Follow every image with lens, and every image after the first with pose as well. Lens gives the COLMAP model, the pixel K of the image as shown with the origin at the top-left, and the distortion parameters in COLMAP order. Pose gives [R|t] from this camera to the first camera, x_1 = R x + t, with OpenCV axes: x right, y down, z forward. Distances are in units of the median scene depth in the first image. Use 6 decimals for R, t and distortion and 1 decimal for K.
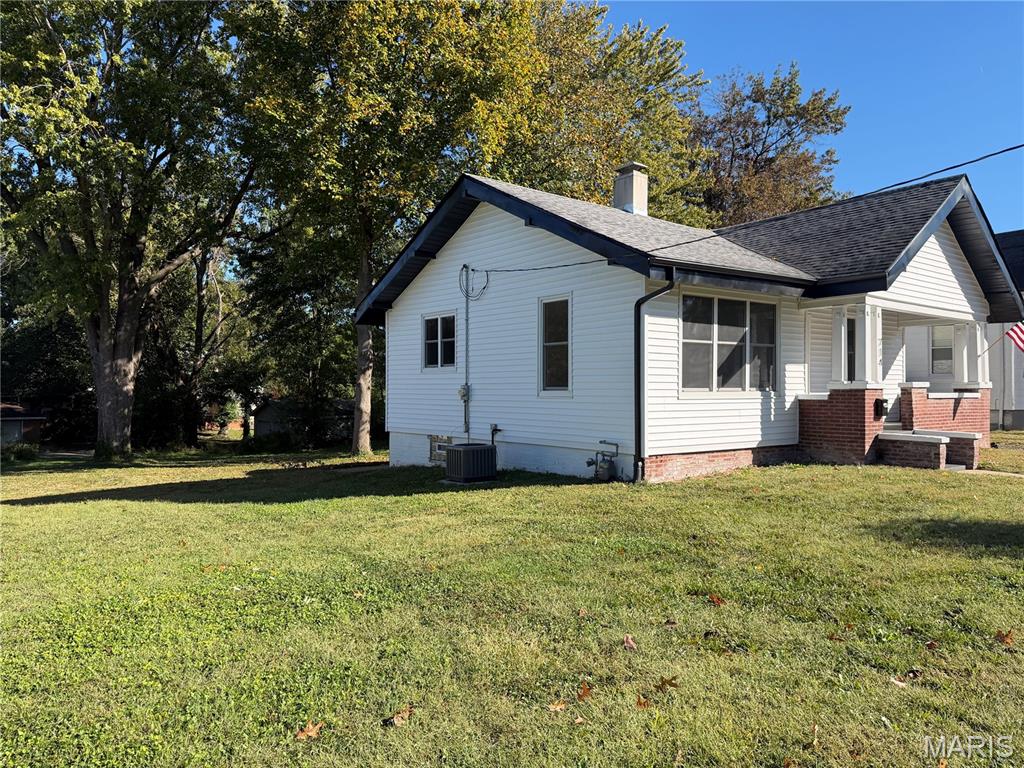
lens RADIAL K [[713.7, 0, 511.8], [0, 713.7, 391.2], [0, 0, 1]] dist [-0.005498, -0.019557]
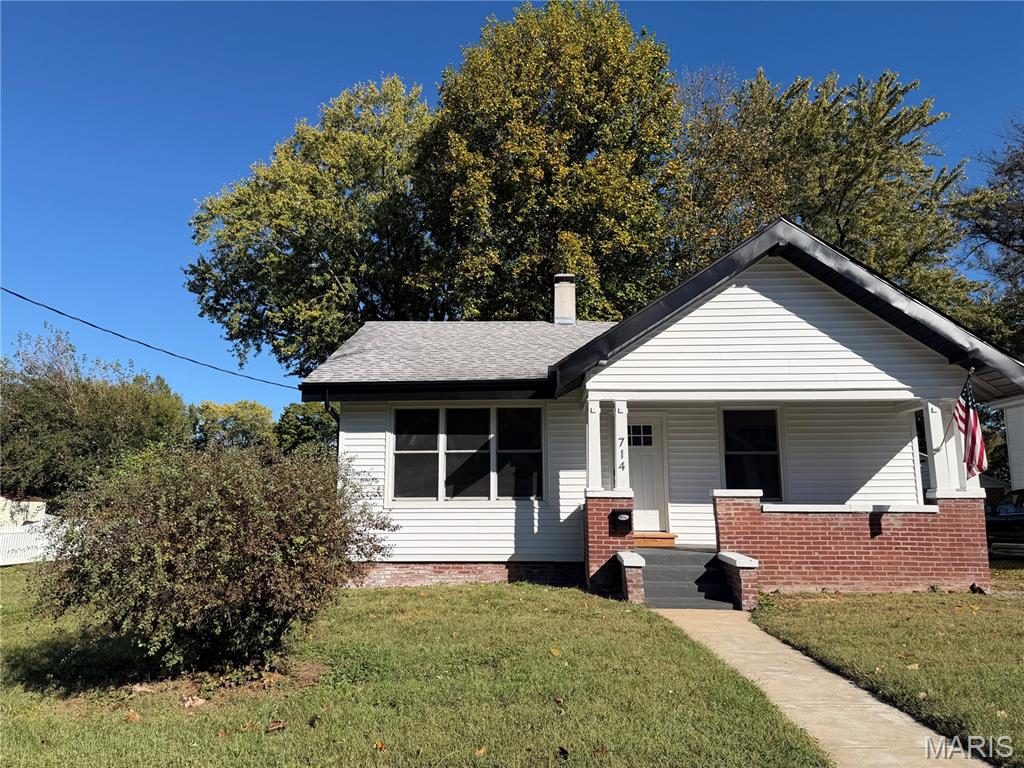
lens RADIAL K [[713.7, 0, 513.7], [0, 713.7, 379.6], [0, 0, 1]] dist [-0.005498, -0.019557]
pose [[0.755548, -0.108006, -0.646129, 1.012389], [-0.005635, 0.985207, -0.171275, 0.004091], [0.655069, 0.133047, 0.743763, 0.284299]]
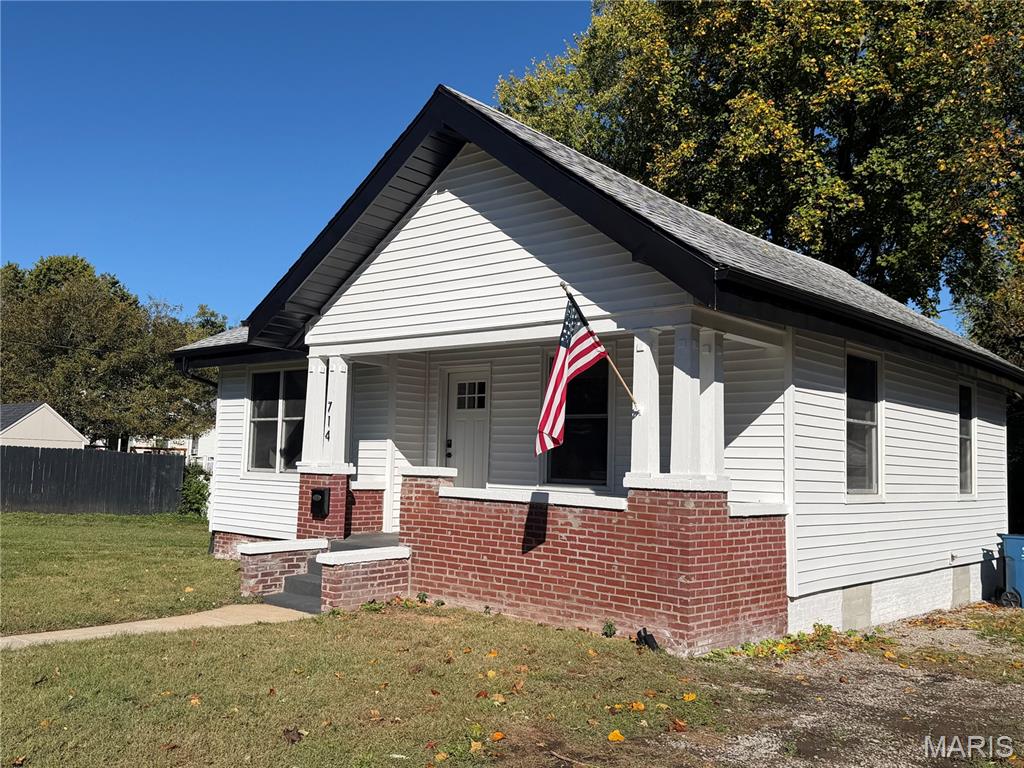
lens RADIAL K [[928.9, 0, 512.8], [0, 928.9, 380.0], [0, 0, 1]] dist [0.161651, 0.000000]
pose [[0.198032, -0.083836, -0.976604, 1.504333], [-0.036589, 0.995009, -0.092835, -0.016502], [0.979512, 0.054117, 0.193976, 1.031649]]
